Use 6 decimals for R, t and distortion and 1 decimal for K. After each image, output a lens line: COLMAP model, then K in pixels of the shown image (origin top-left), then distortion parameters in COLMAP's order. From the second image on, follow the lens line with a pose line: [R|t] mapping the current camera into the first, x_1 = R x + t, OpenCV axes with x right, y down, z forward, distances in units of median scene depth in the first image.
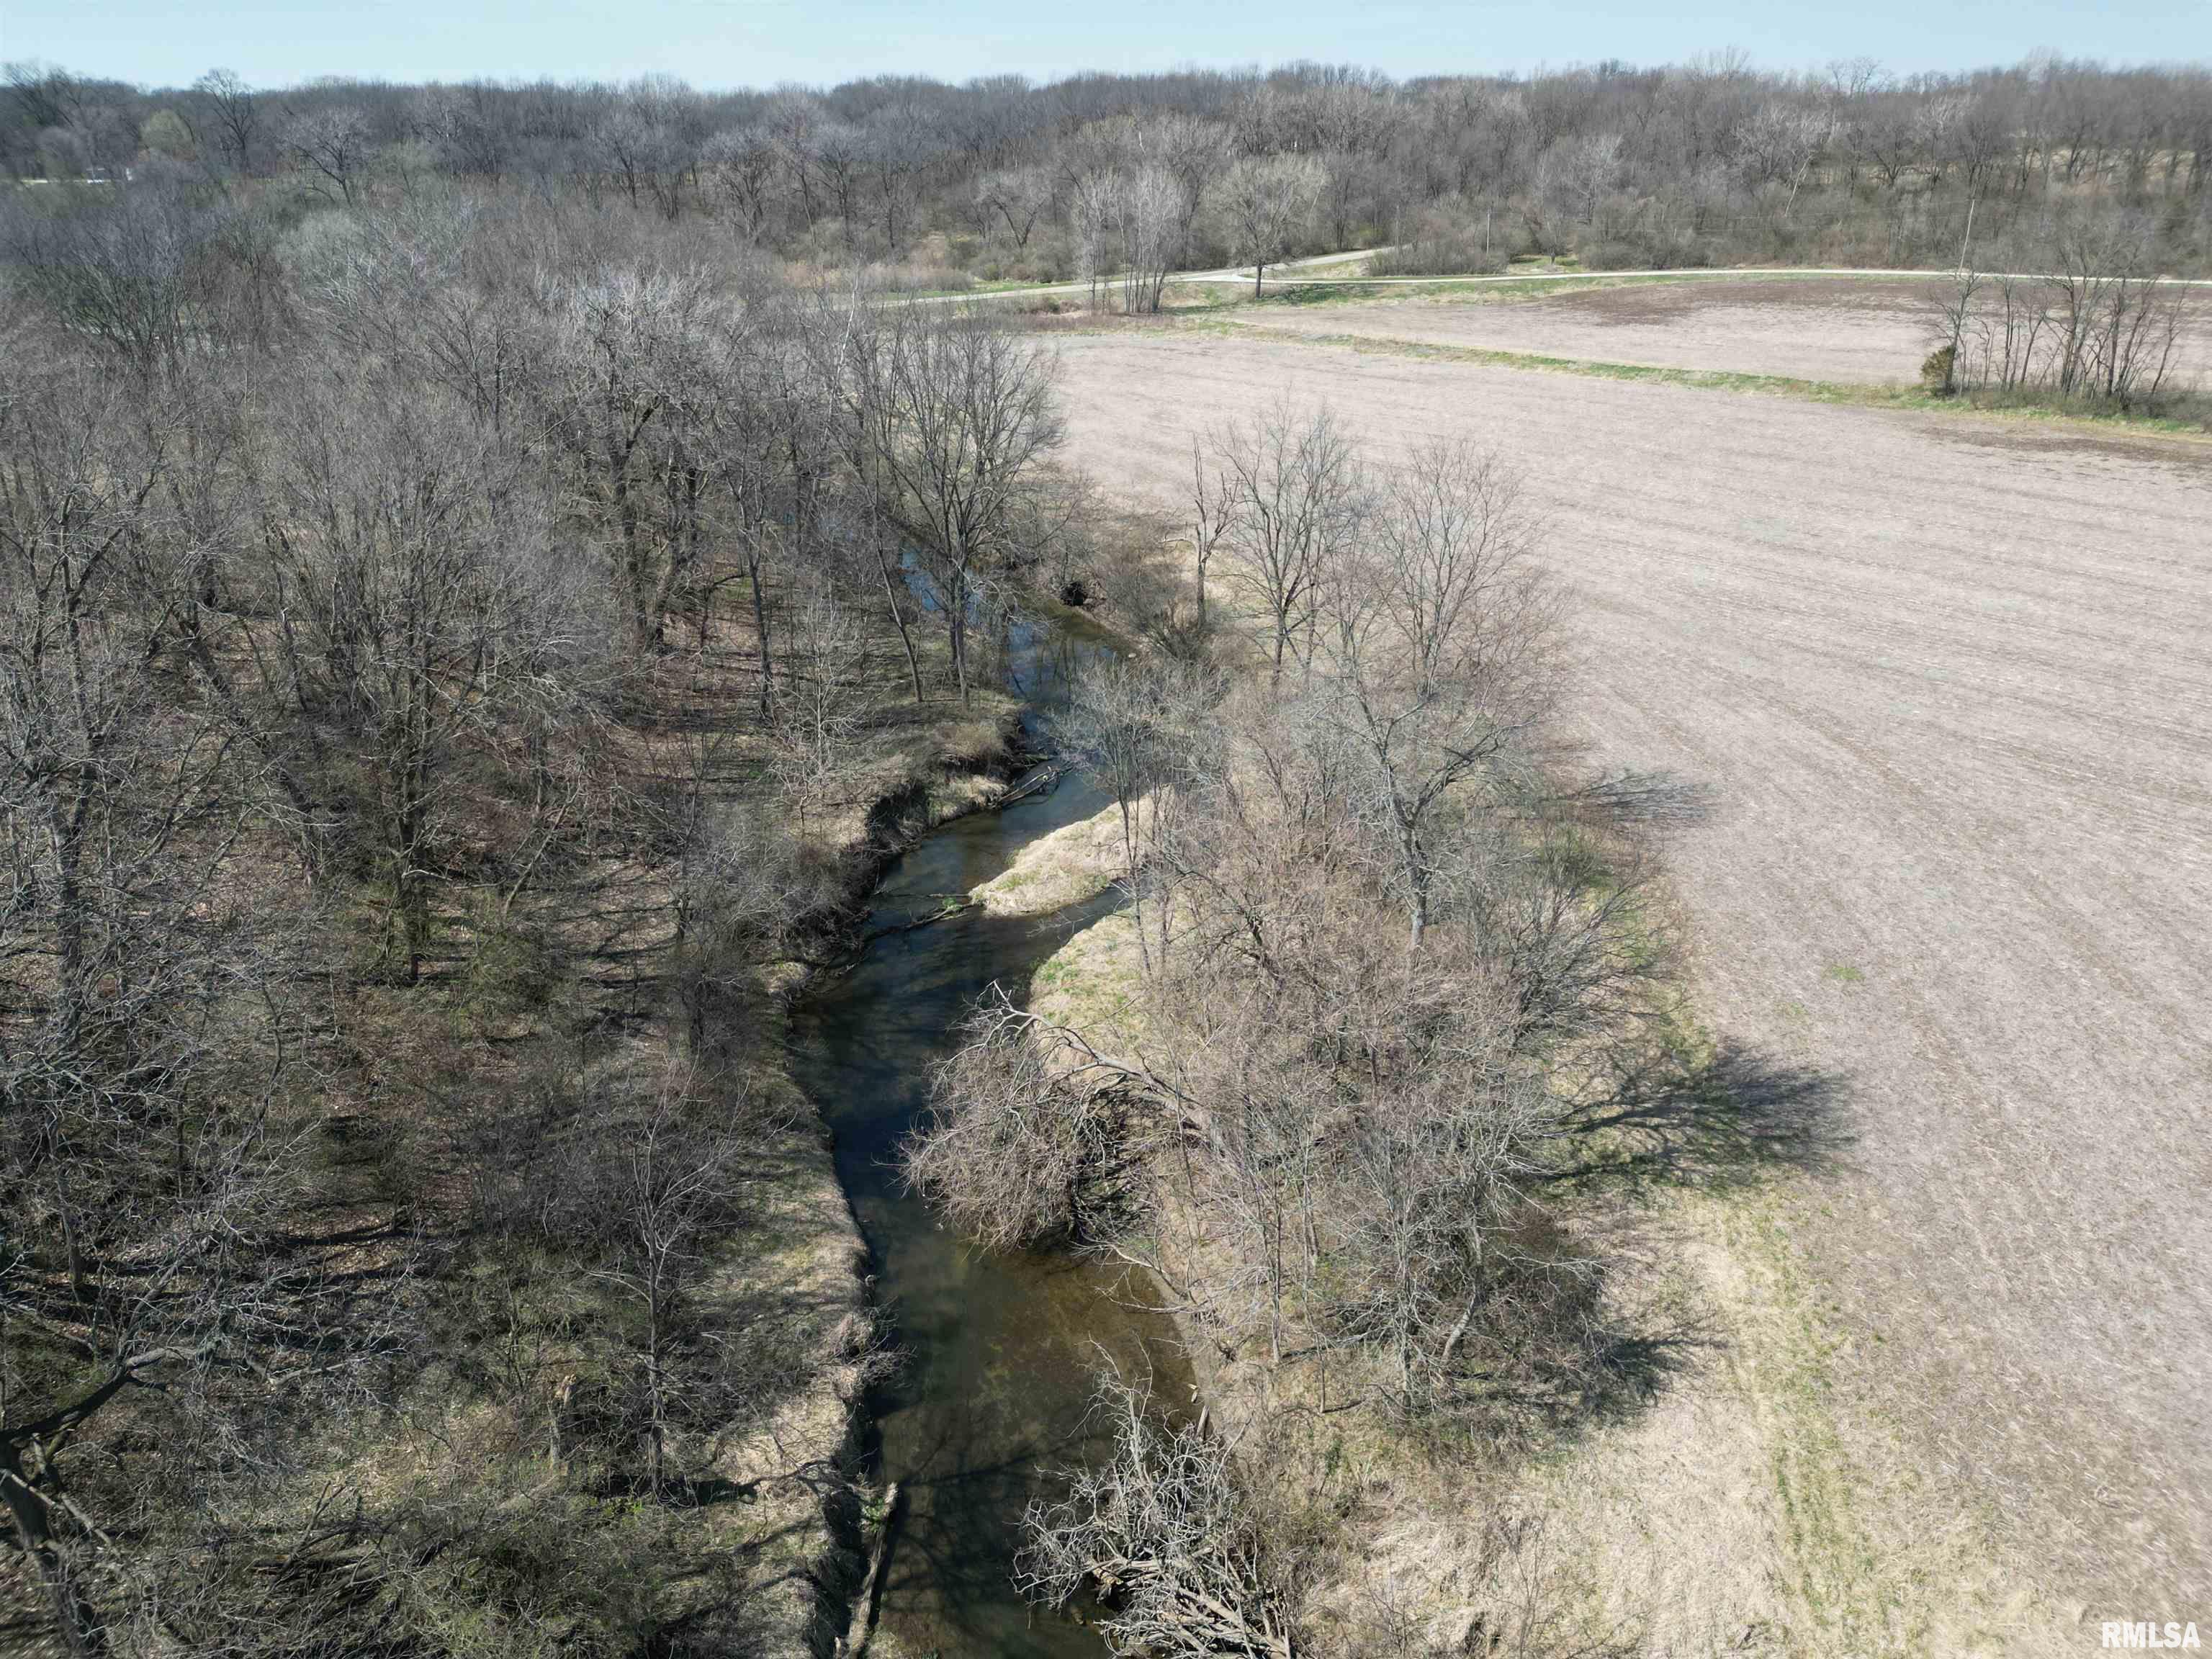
lens RADIAL K [[1545.3, 0, 1101.4], [0, 1545.3, 823.7], [0, 0, 1]] dist [0.061880, -0.057129]
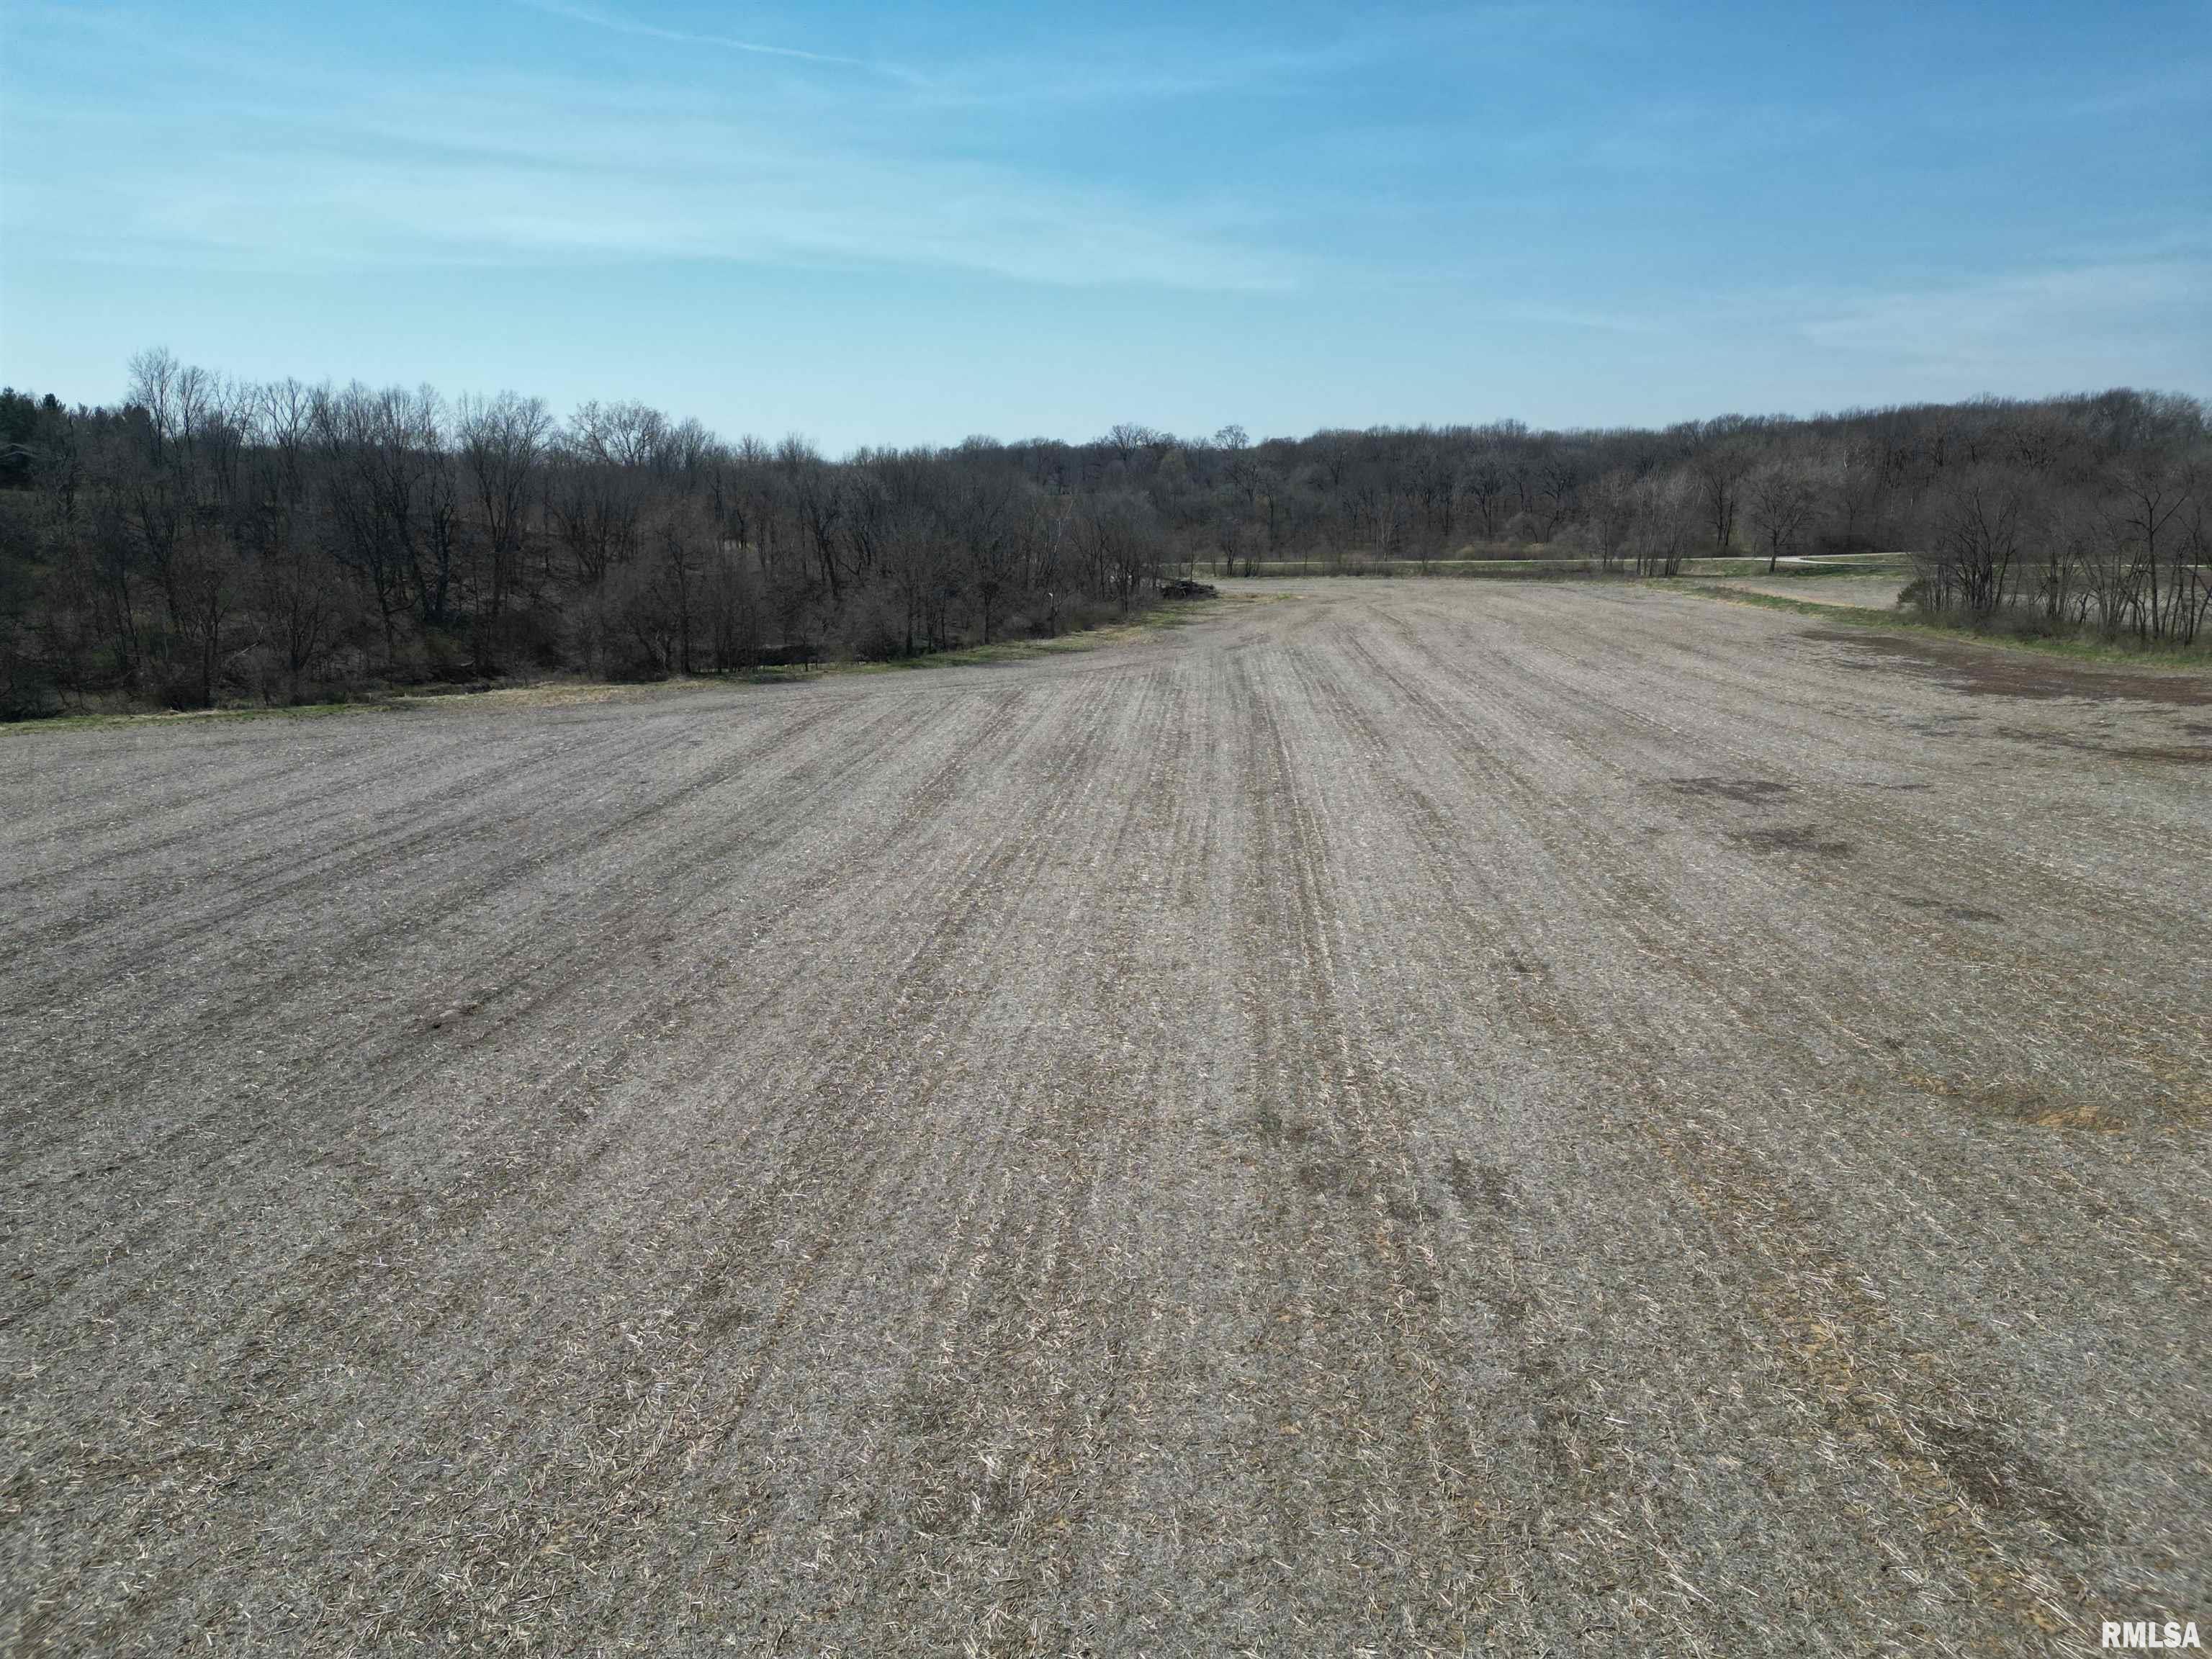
lens RADIAL K [[1545.3, 0, 1103.3], [0, 1545.3, 831.6], [0, 0, 1]] dist [0.061880, -0.057129]
pose [[0.737683, 0.147559, -0.658825, 0.987344], [-0.276328, 0.956336, -0.095209, 0.194033], [0.616009, 0.252286, 0.746247, -0.278860]]
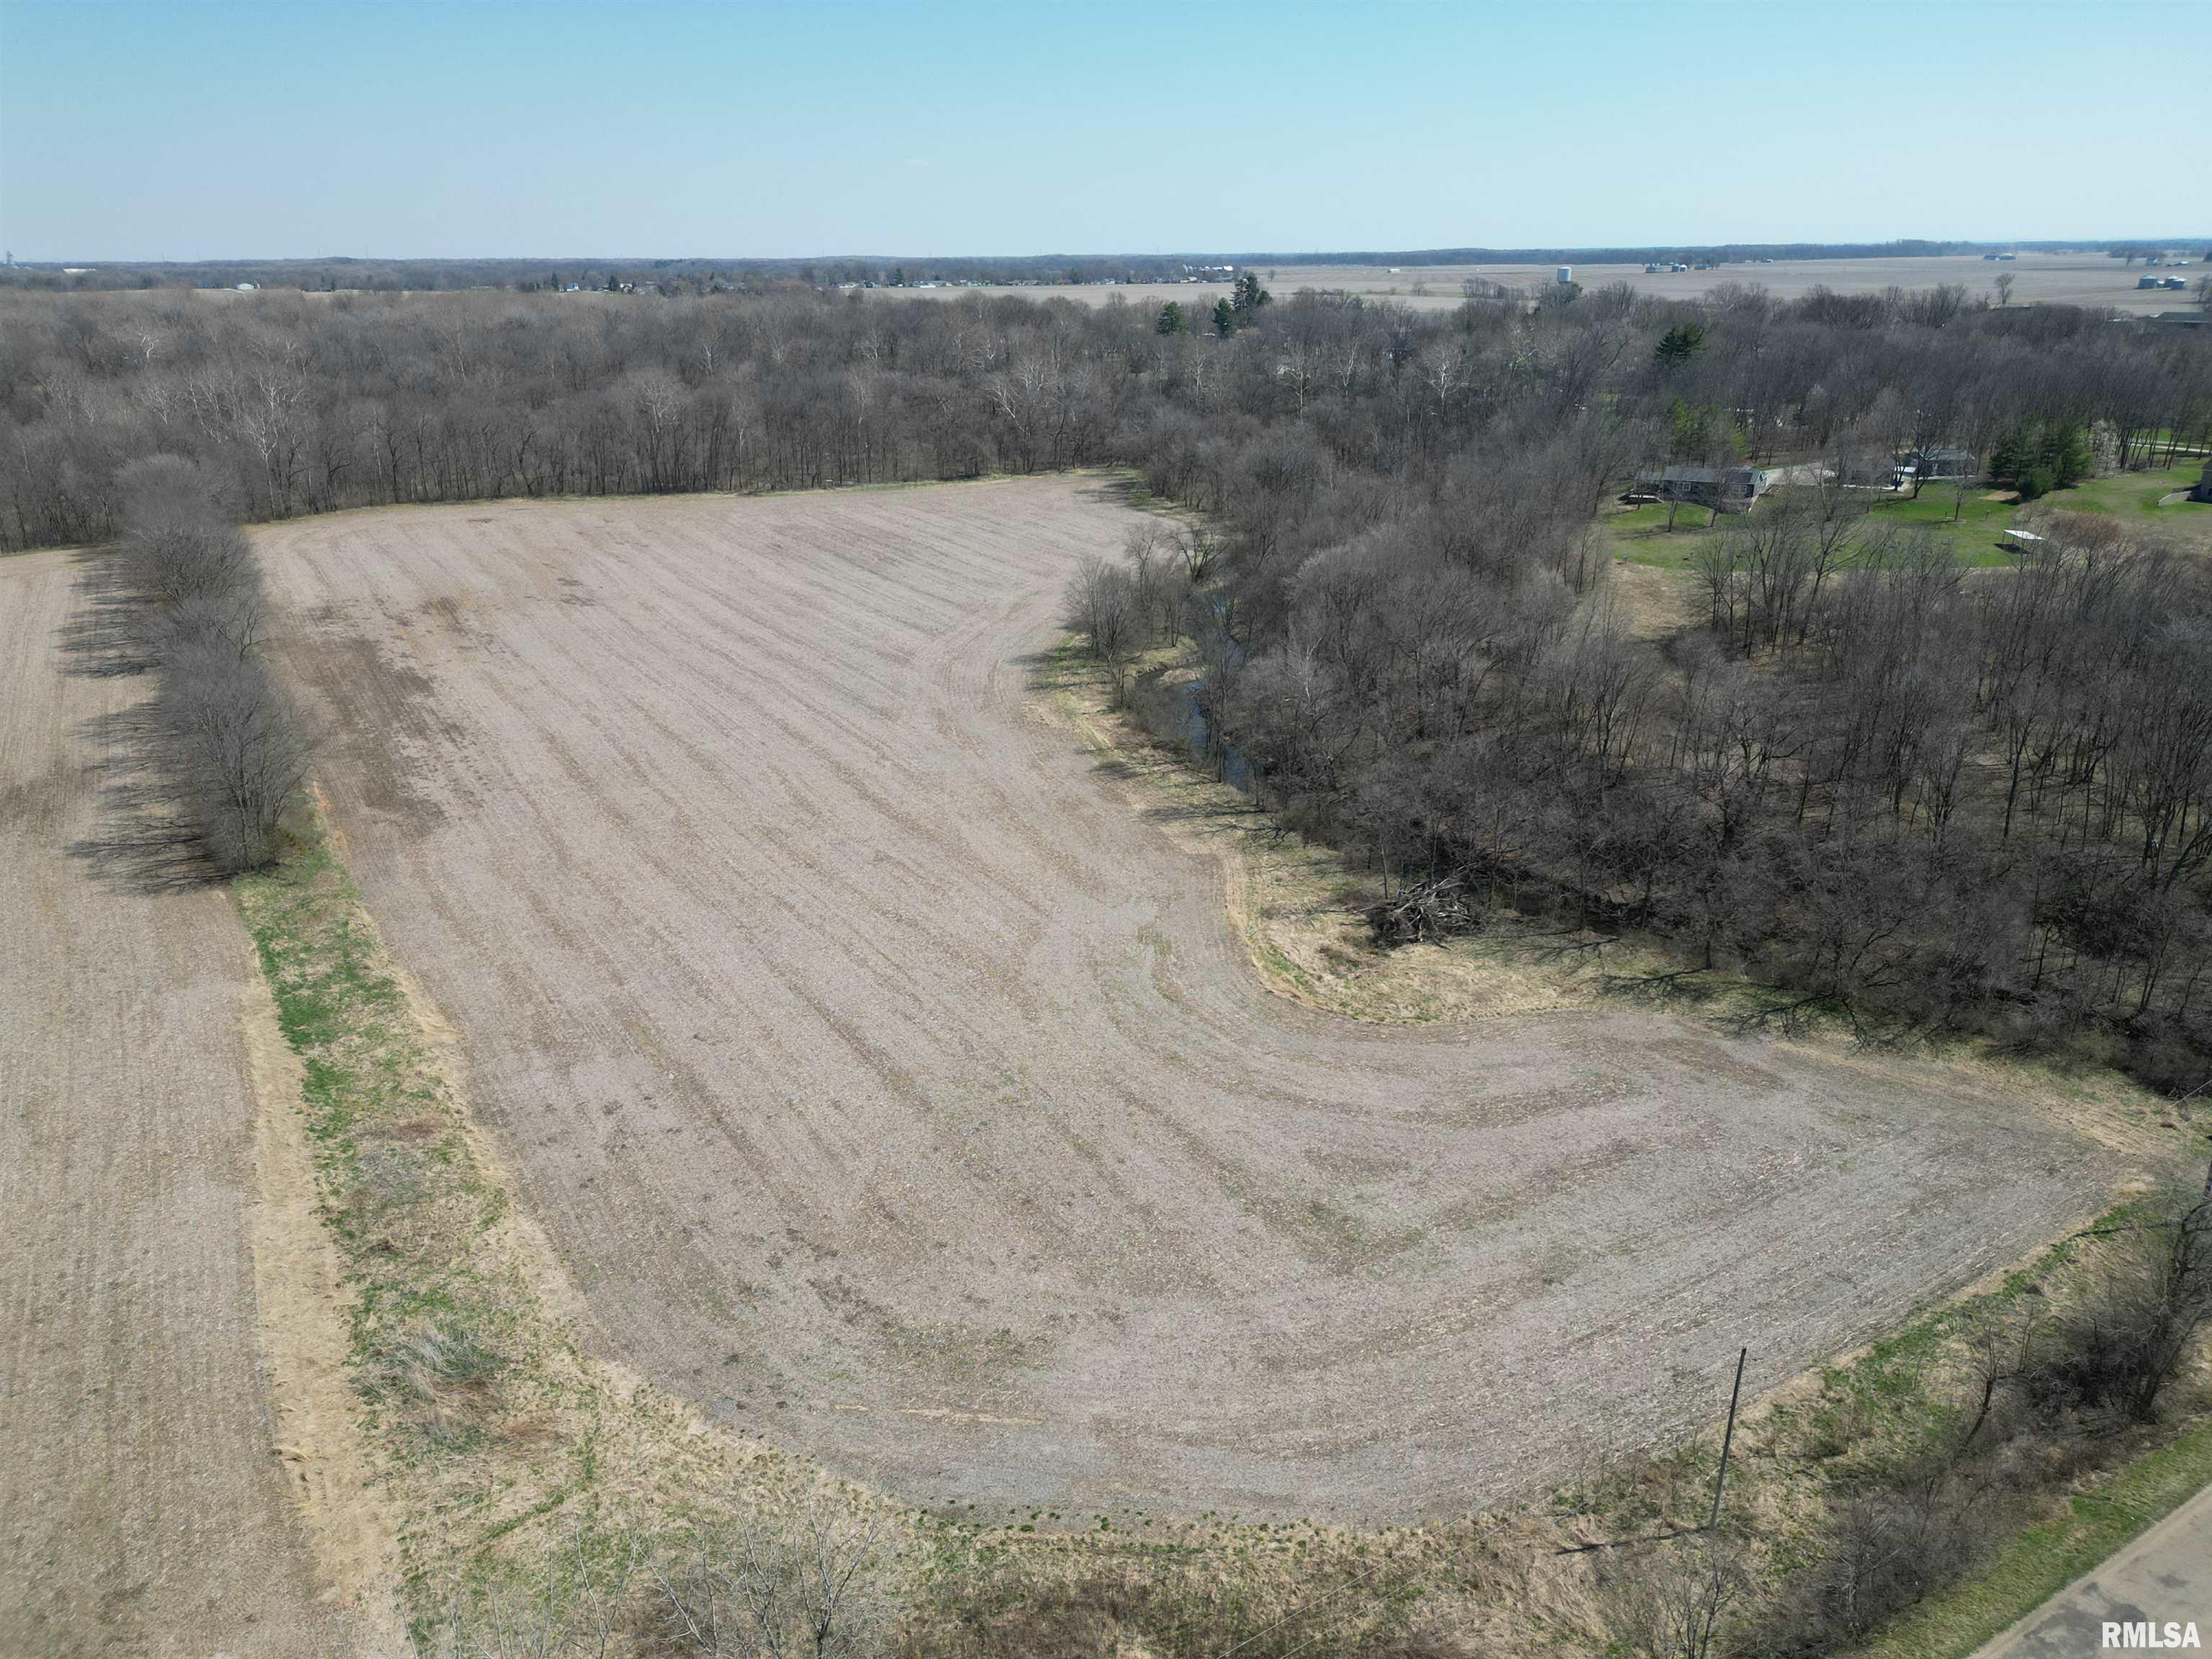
lens RADIAL K [[1545.3, 0, 1100.9], [0, 1545.3, 819.2], [0, 0, 1]] dist [0.061880, -0.057129]
pose [[-0.992578, -0.026438, 0.118700, -0.118471], [0.063406, 0.720398, 0.690656, -1.058124], [-0.103771, 0.693057, -0.713375, 1.816729]]
